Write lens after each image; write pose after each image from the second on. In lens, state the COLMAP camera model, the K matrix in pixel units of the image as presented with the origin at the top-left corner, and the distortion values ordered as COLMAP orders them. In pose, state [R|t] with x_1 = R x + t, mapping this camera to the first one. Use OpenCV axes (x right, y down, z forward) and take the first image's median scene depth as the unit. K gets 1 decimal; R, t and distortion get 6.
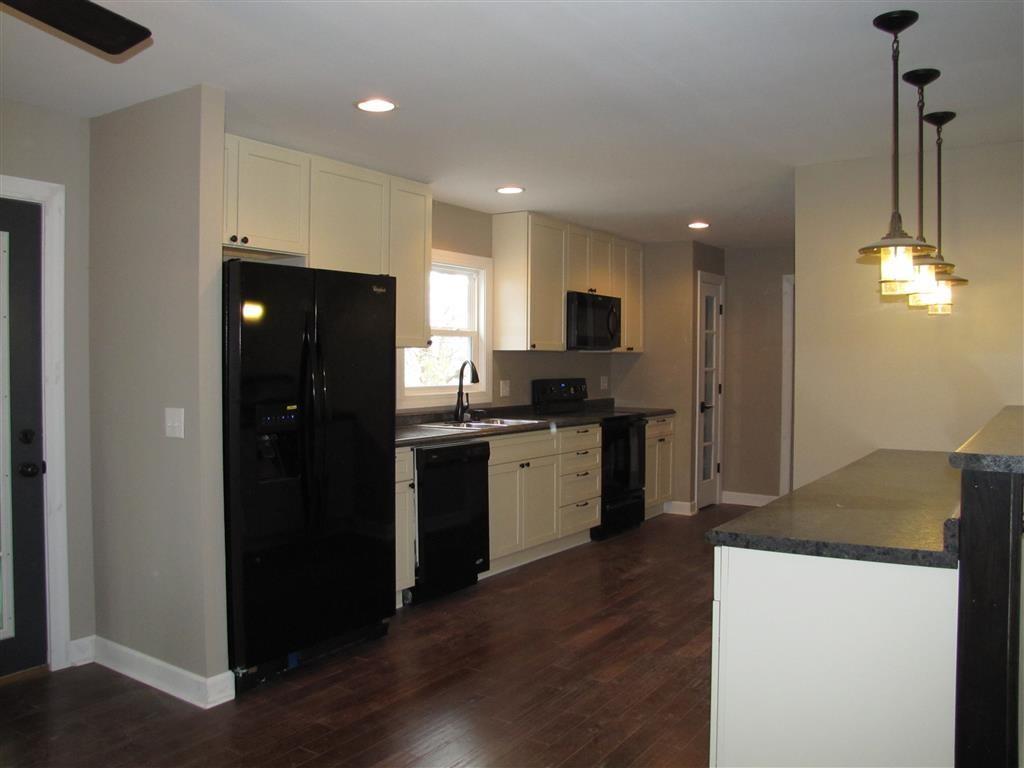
lens RADIAL K [[877.2, 0, 511.8], [0, 877.2, 404.4], [0, 0, 1]] dist [-0.148575, -0.003959]
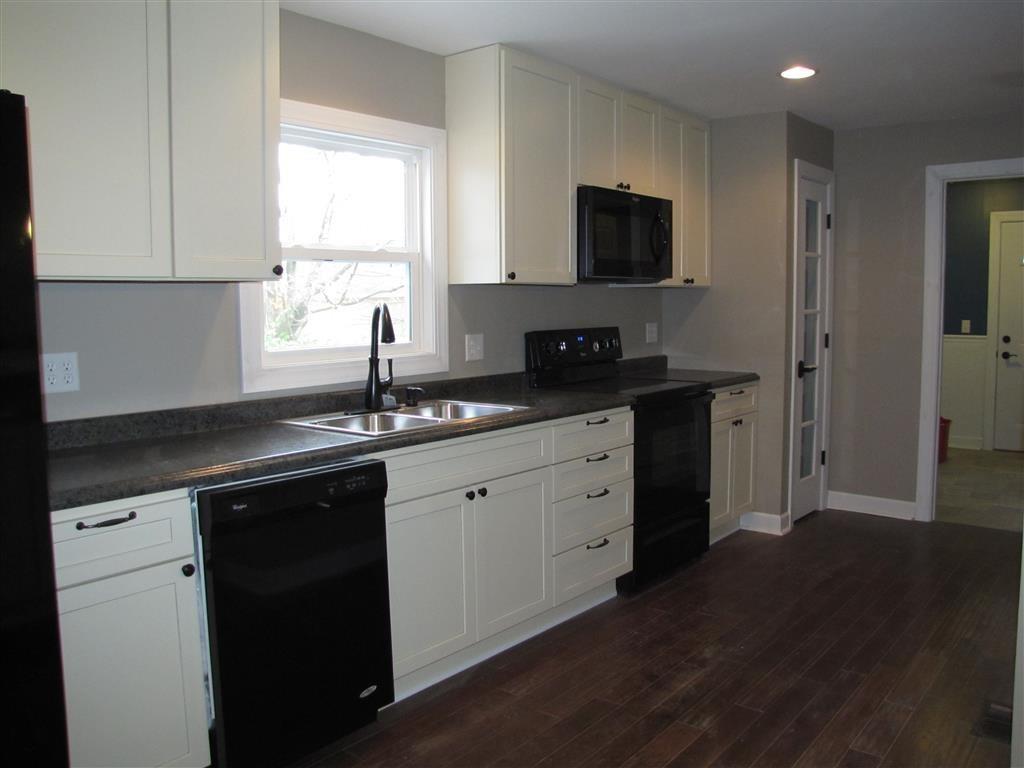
lens RADIAL K [[847.4, 0, 532.8], [0, 847.4, 381.4], [0, 0, 1]] dist [-0.130414, -0.001455]
pose [[0.996827, -0.002385, -0.079562, 0.076172], [0.006036, 0.998938, 0.045684, -0.020183], [0.079369, -0.046019, 0.995783, 0.401210]]
